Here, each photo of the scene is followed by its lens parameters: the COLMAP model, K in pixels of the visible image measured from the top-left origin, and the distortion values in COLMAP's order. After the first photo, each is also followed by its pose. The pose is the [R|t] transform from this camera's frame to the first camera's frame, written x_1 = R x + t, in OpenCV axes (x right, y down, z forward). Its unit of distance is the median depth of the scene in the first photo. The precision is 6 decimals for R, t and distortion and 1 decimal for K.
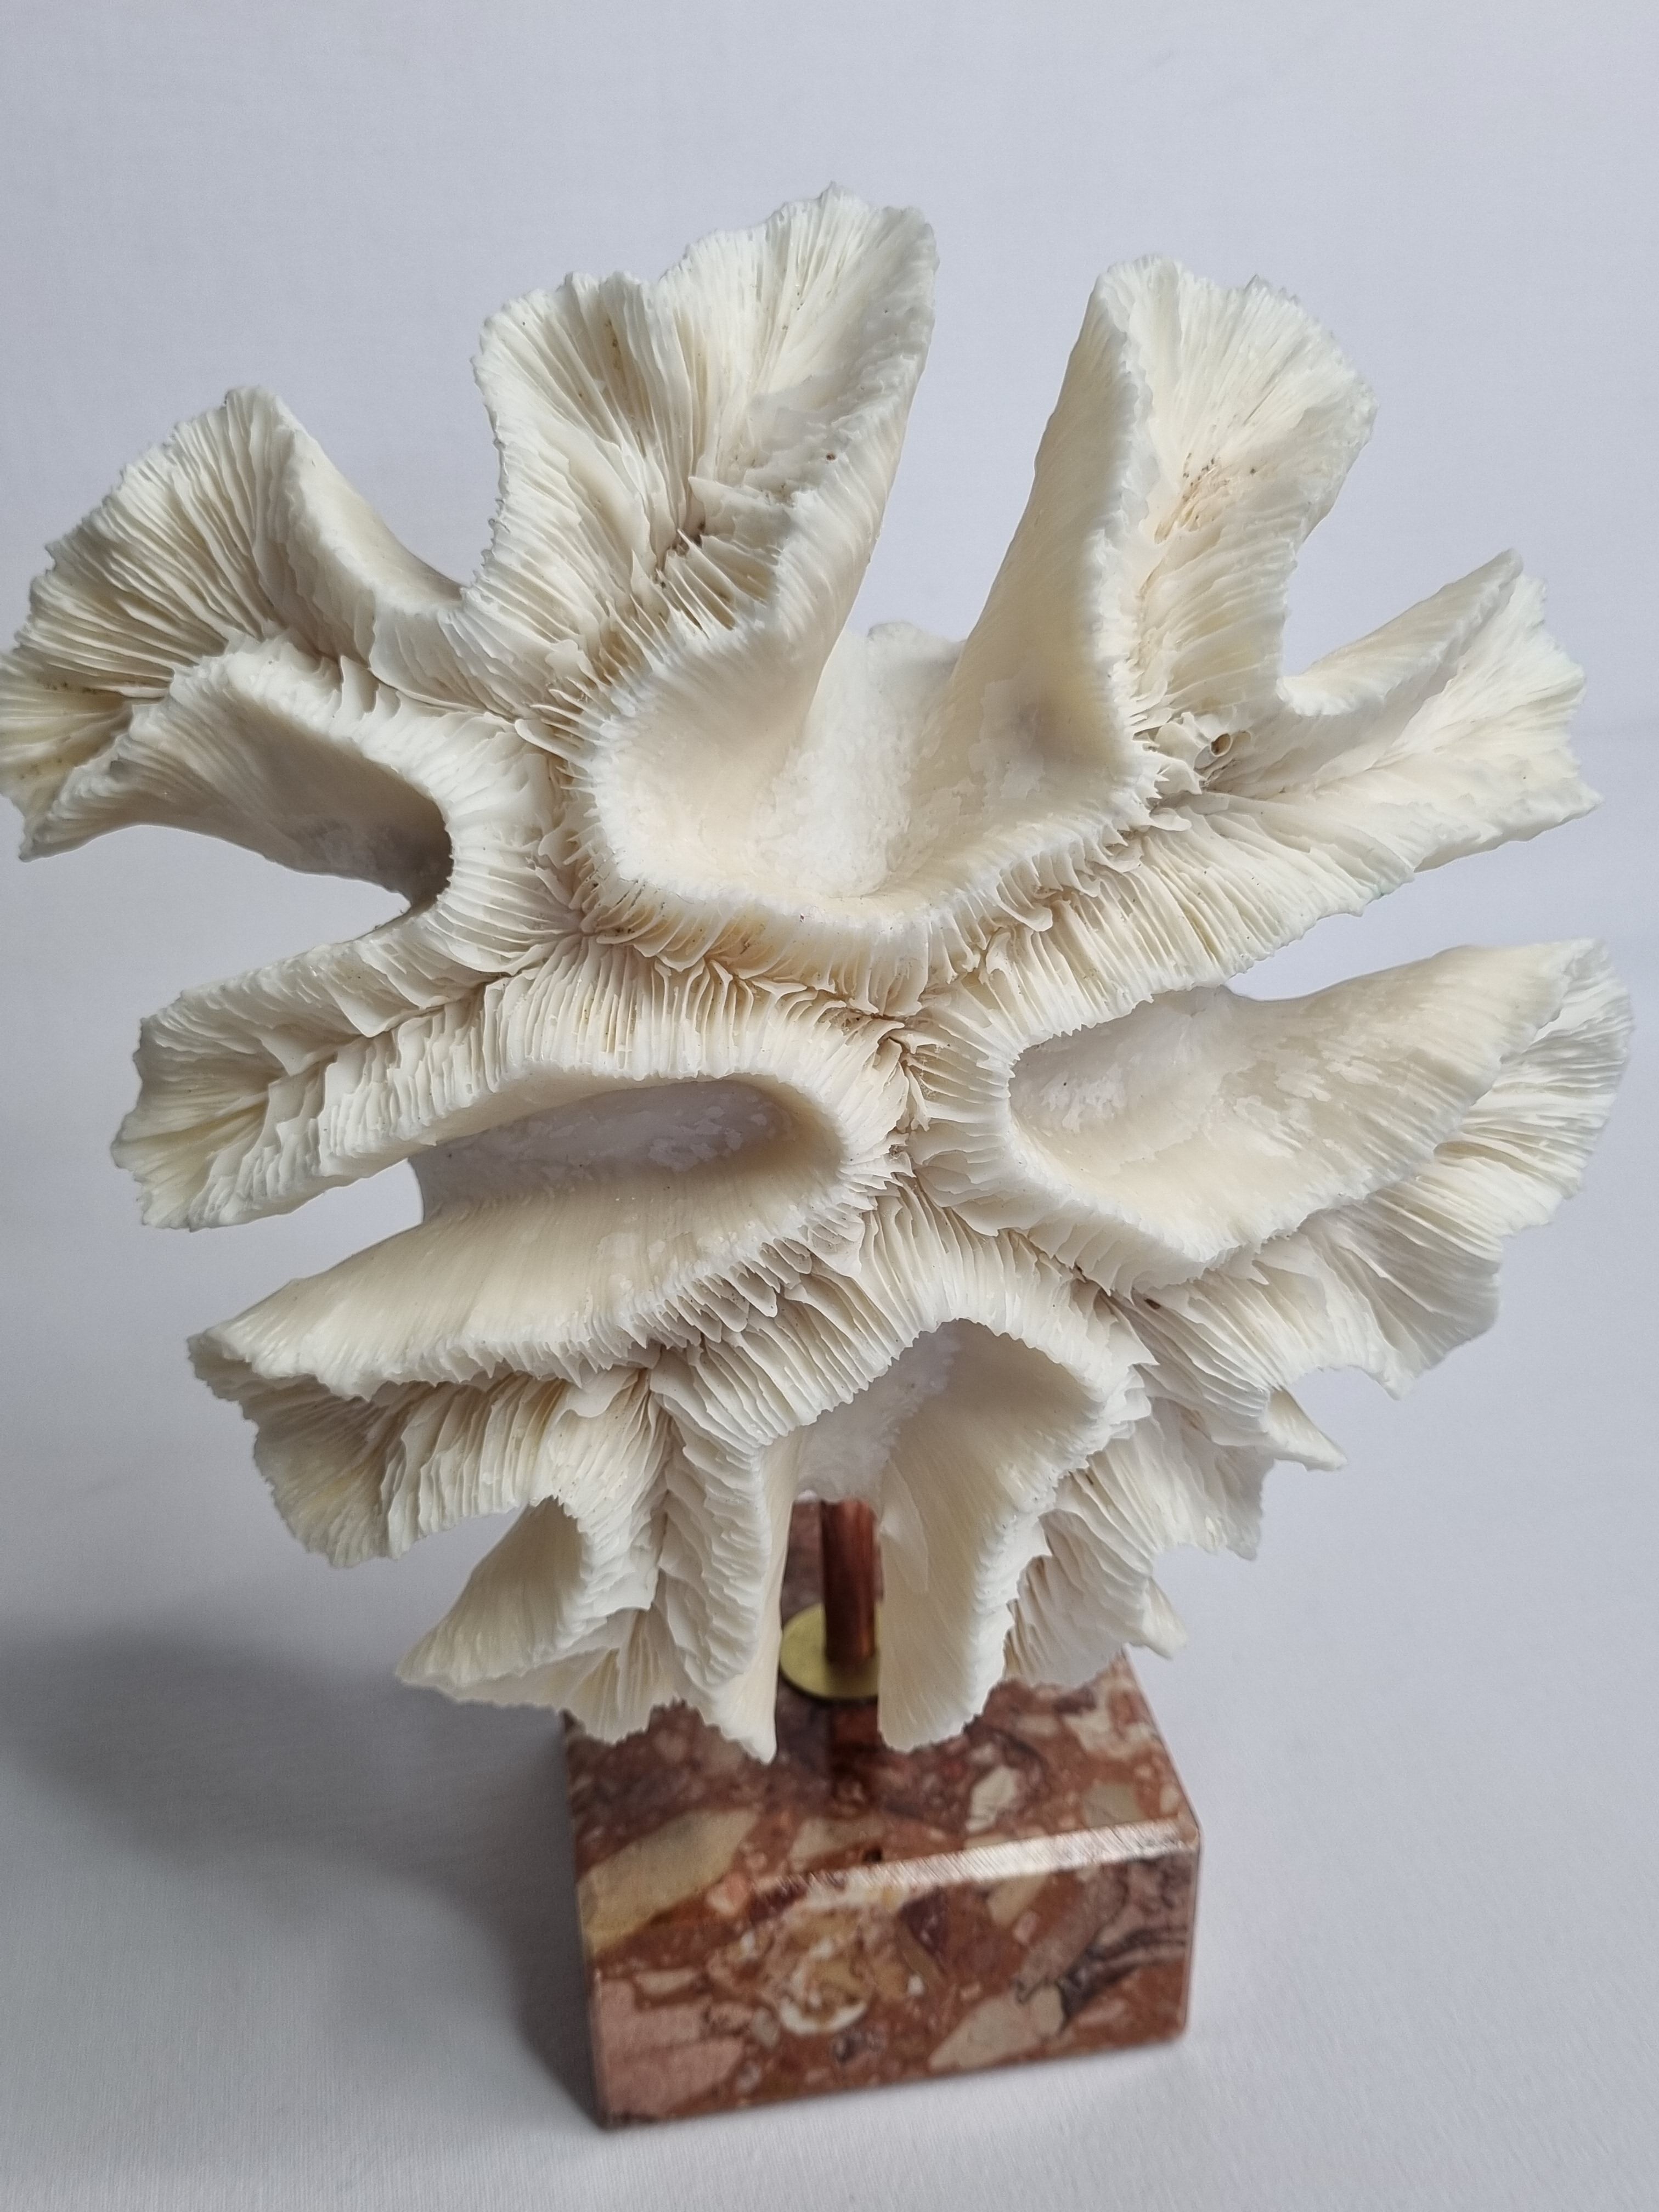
lens RADIAL K [[2224.3, 0, 848.5], [0, 2224.3, 1090.3], [0, 0, 1]] dist [-0.001046, 0.000000]
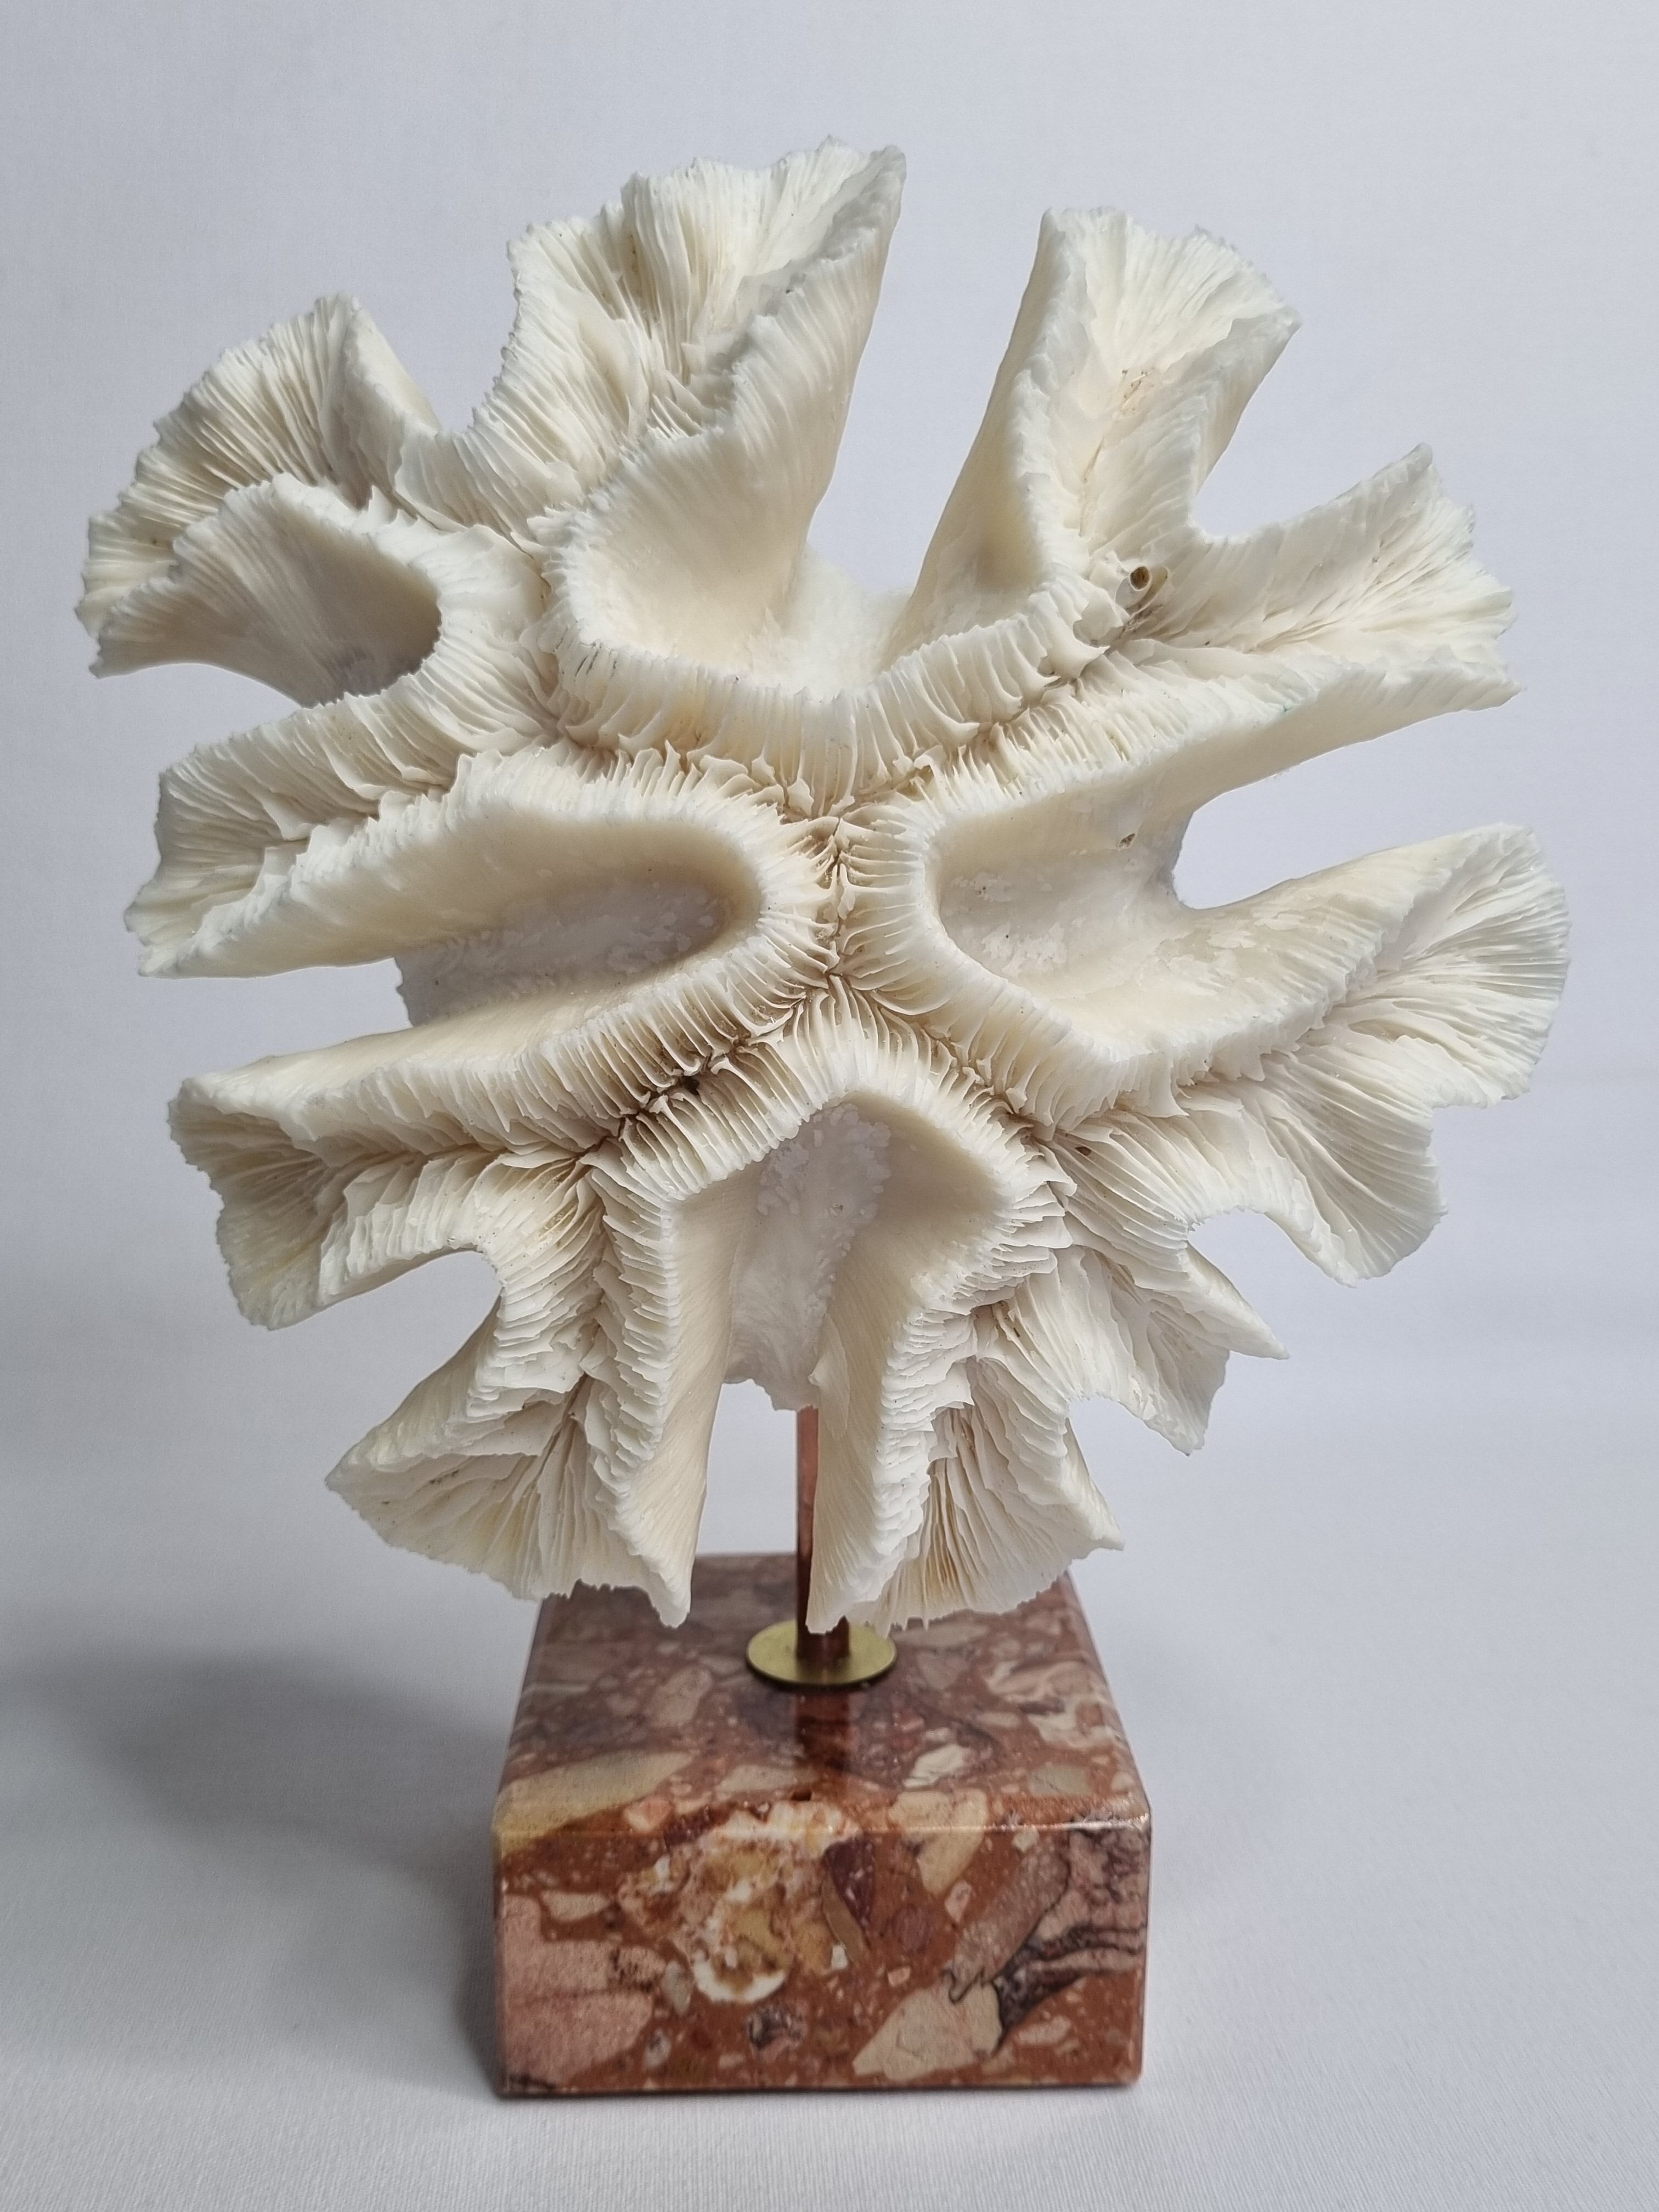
lens RADIAL K [[2224.3, 0, 864.1], [0, 2224.3, 1112.7], [0, 0, 1]] dist [-0.001046, 0.000000]
pose [[0.991687, 0.050856, -0.118197, 0.161516], [-0.079912, 0.963378, -0.255961, 0.359323], [0.100851, 0.263279, 0.959434, 0.002278]]
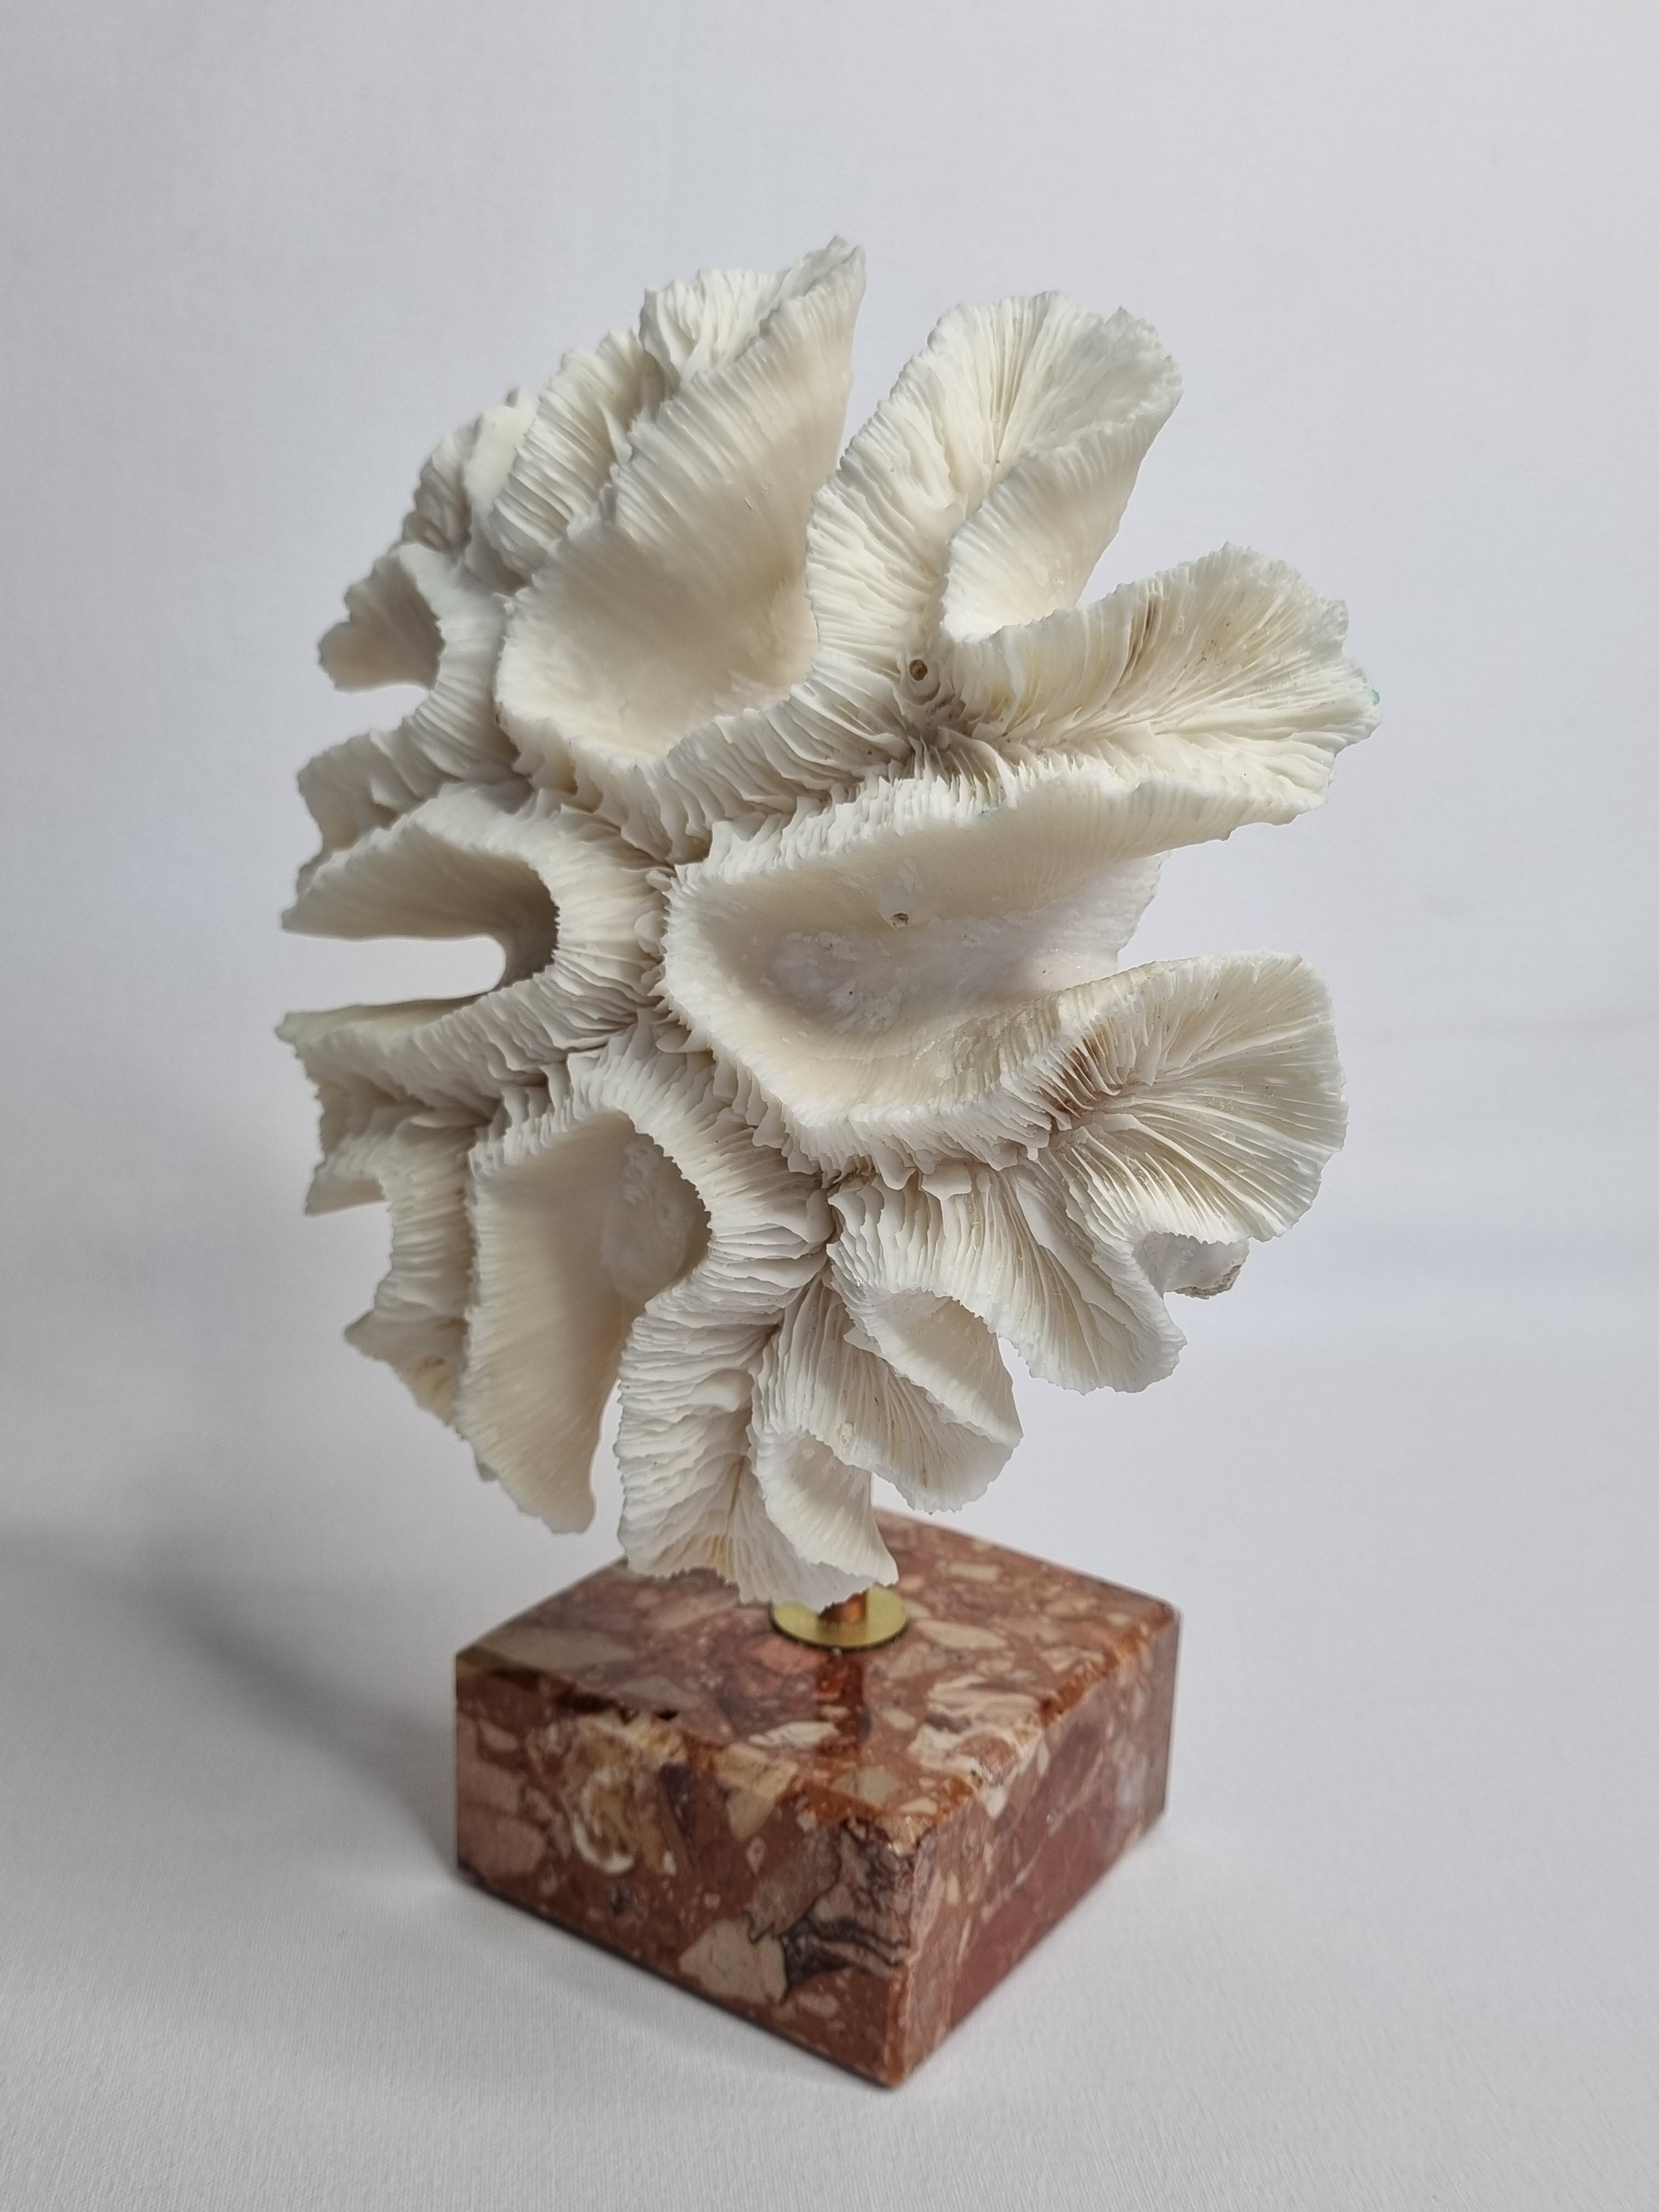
lens RADIAL K [[2224.3, 0, 833.1], [0, 2224.3, 1095.0], [0, 0, 1]] dist [-0.001046, 0.000000]
pose [[0.710101, 0.216070, -0.670127, 0.869832], [-0.356810, 0.930920, -0.077936, 0.138075], [0.606995, 0.294451, 0.738144, 0.182404]]
